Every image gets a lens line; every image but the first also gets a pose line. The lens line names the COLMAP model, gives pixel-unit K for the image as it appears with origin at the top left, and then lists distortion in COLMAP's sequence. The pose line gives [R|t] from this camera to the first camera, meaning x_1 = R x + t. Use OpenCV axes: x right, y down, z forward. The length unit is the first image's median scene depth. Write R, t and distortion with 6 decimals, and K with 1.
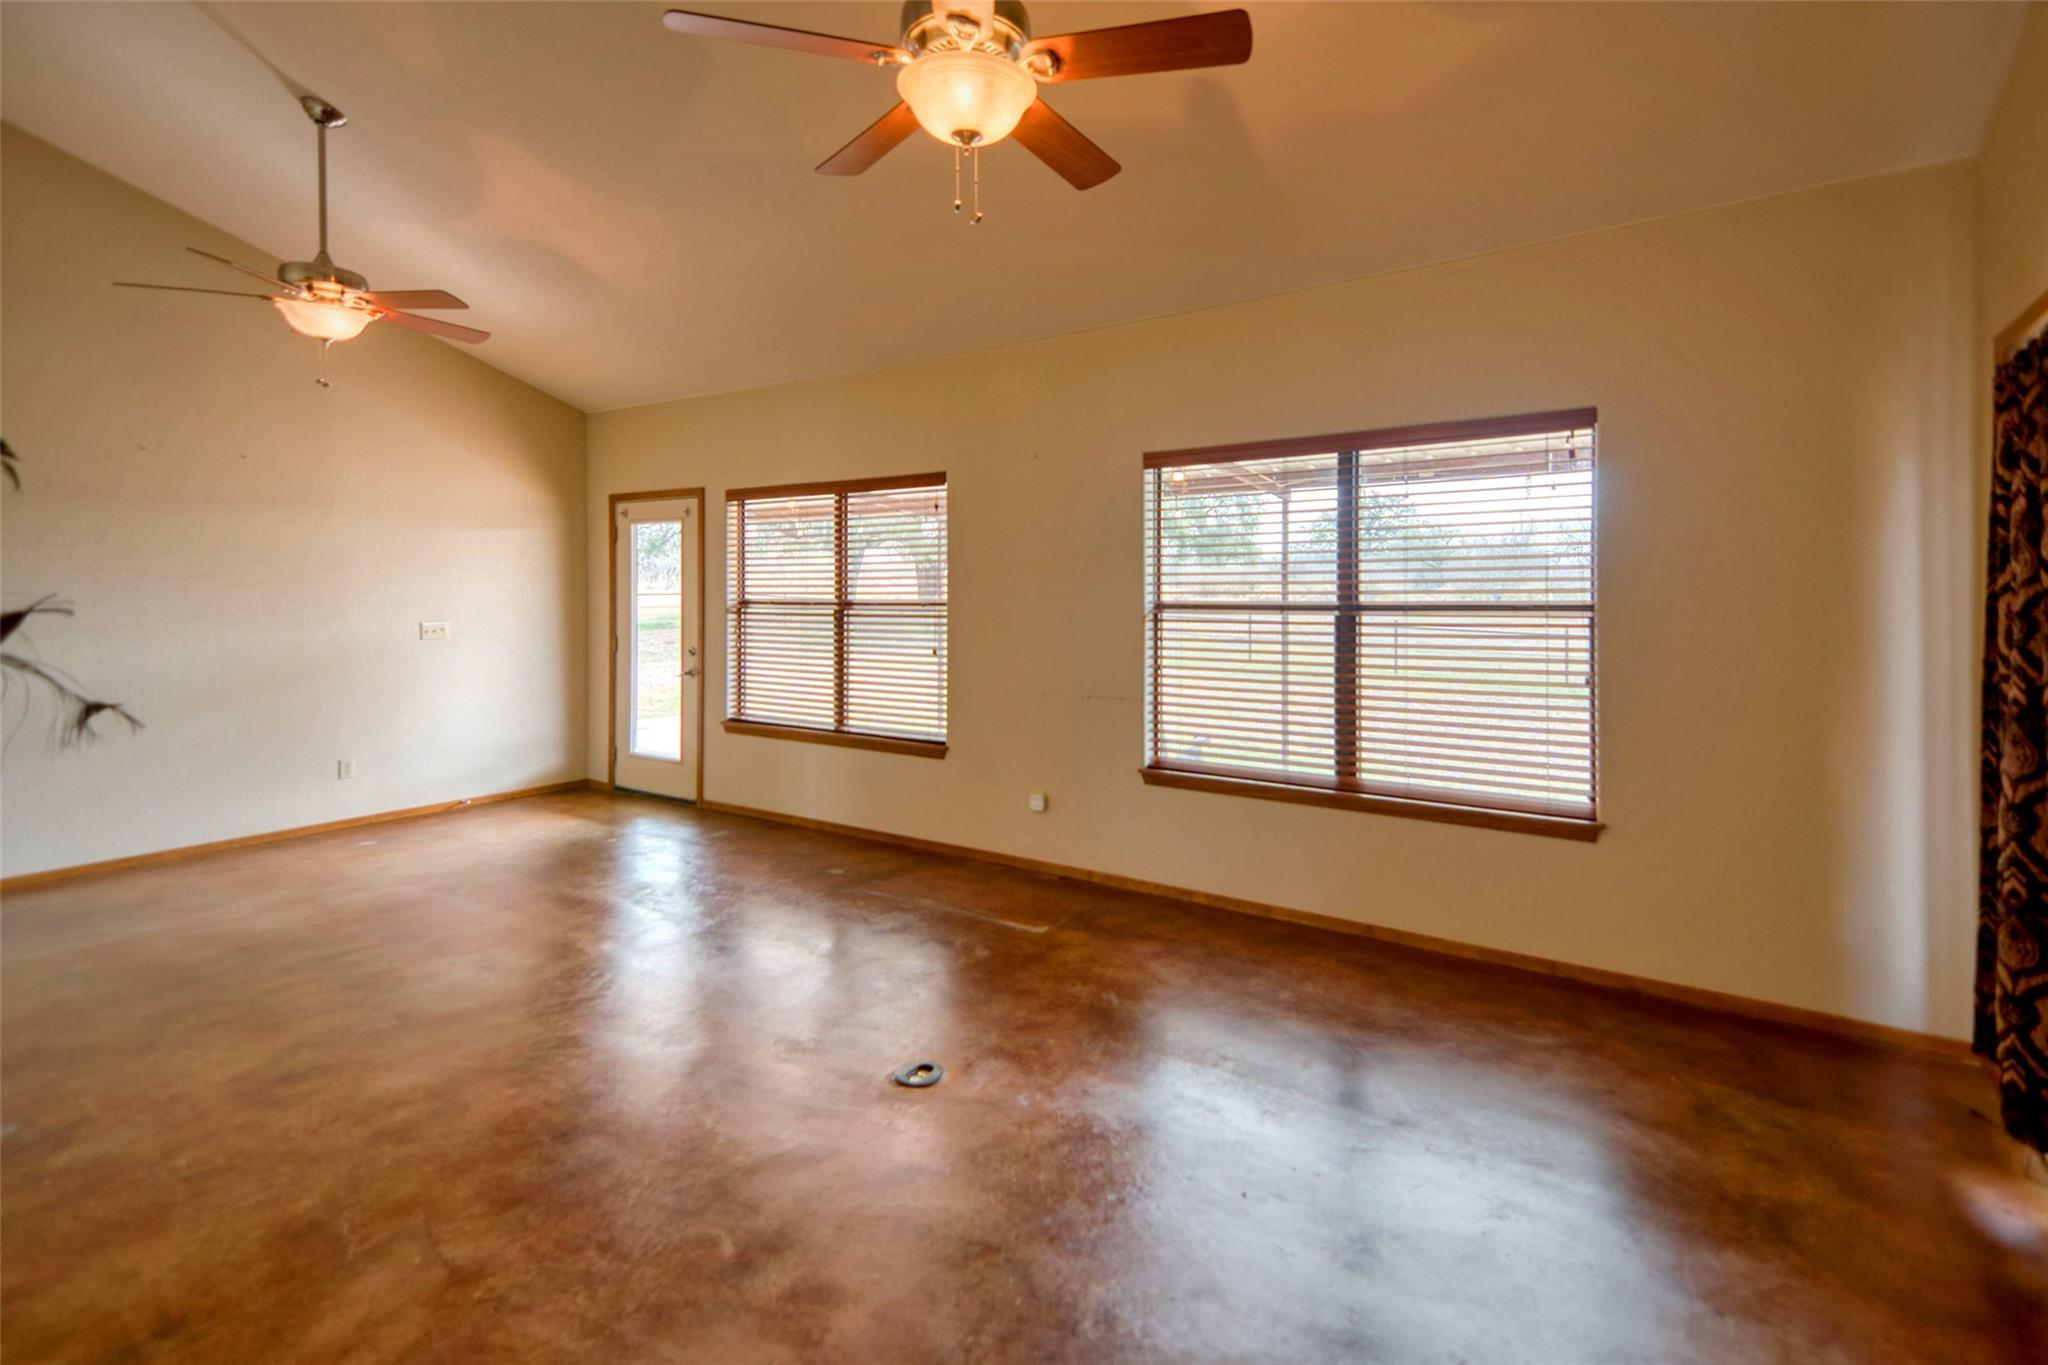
lens RADIAL K [[955.6, 0, 1024.2], [0, 955.6, 587.3], [0, 0, 1]] dist [0.056652, -0.005696]
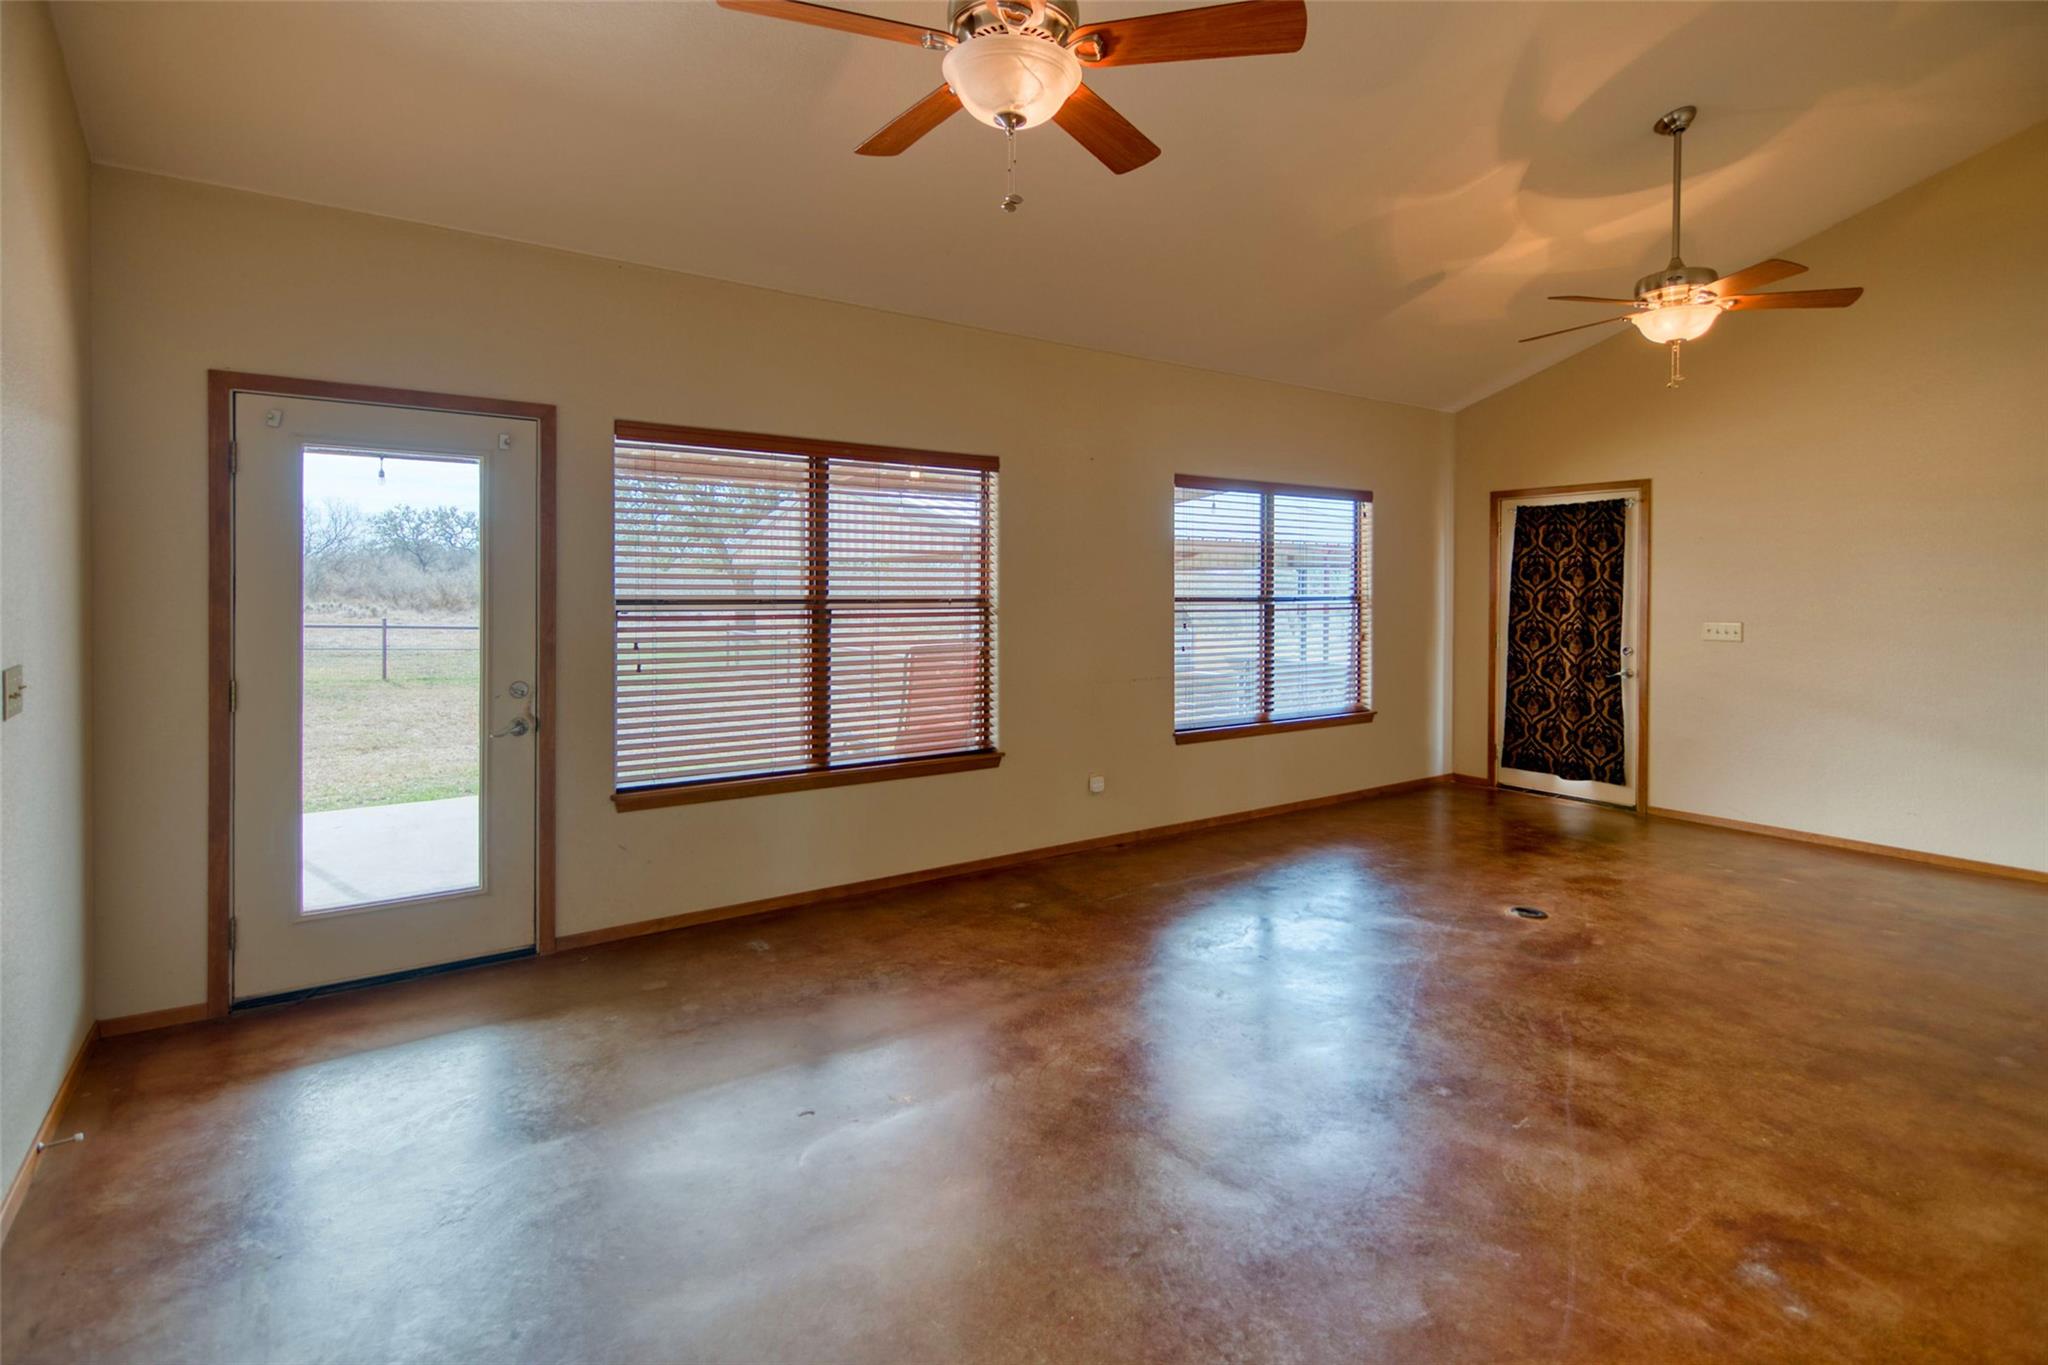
lens RADIAL K [[978.5, 0, 1024.1], [0, 978.5, 594.2], [0, 0, 1]] dist [0.003254, -0.007149]
pose [[0.364040, -0.002941, 0.931379, -0.947166], [-0.007487, 0.999953, 0.006084, 0.005519], [-0.931353, -0.009188, 0.364001, 0.624810]]
